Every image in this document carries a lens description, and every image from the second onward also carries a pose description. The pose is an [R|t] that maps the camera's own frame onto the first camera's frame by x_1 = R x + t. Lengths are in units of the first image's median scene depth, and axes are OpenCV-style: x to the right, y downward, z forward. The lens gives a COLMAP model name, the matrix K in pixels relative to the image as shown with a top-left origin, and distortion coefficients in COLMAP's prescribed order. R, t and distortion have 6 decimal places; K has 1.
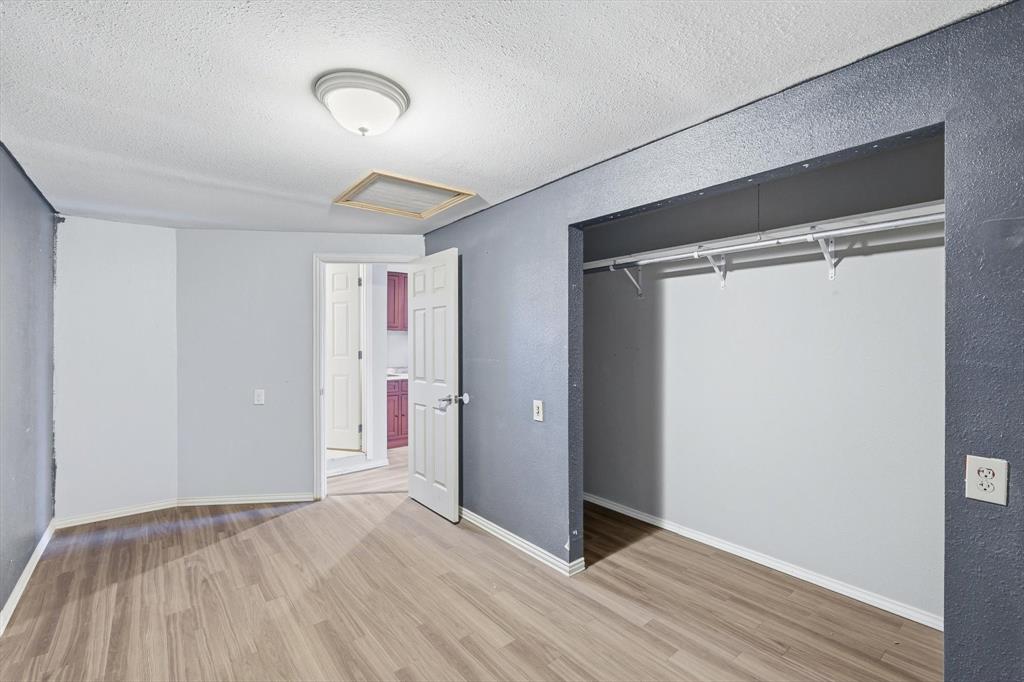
lens RADIAL K [[449.7, 0, 514.5], [0, 449.7, 340.7], [0, 0, 1]] dist [0.002414, 0.001604]
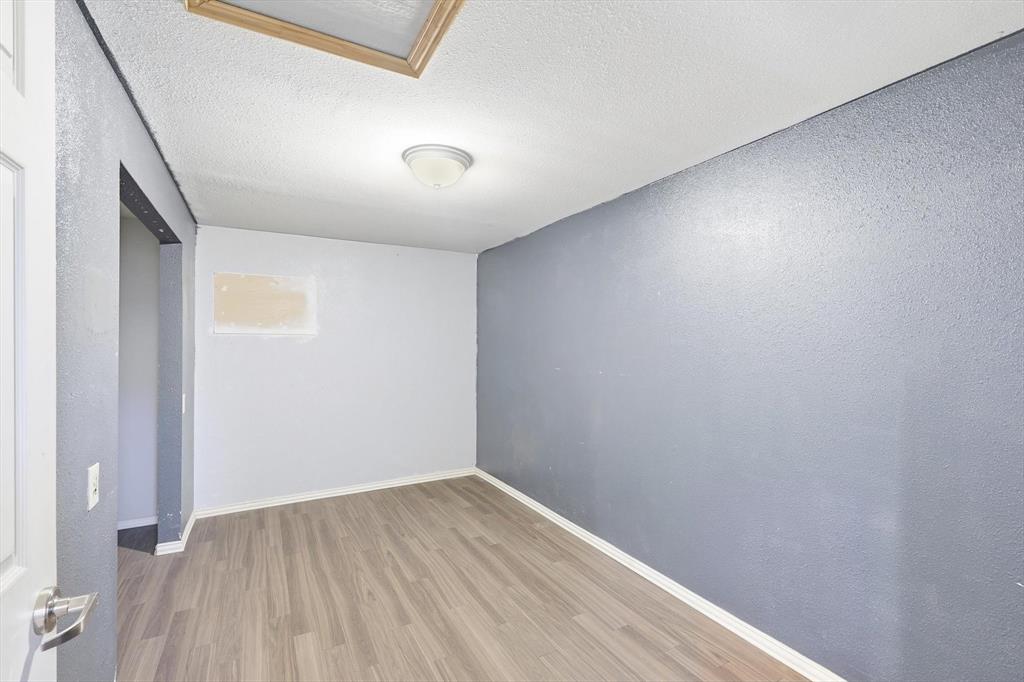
lens RADIAL K [[449.7, 0, 511.7], [0, 449.7, 342.6], [0, 0, 1]] dist [0.002414, 0.001604]
pose [[-0.985263, 0.006394, 0.170925, -0.657640], [0.004677, 0.999934, -0.010447, 0.009843], [-0.170981, -0.009494, -0.985229, 1.909900]]
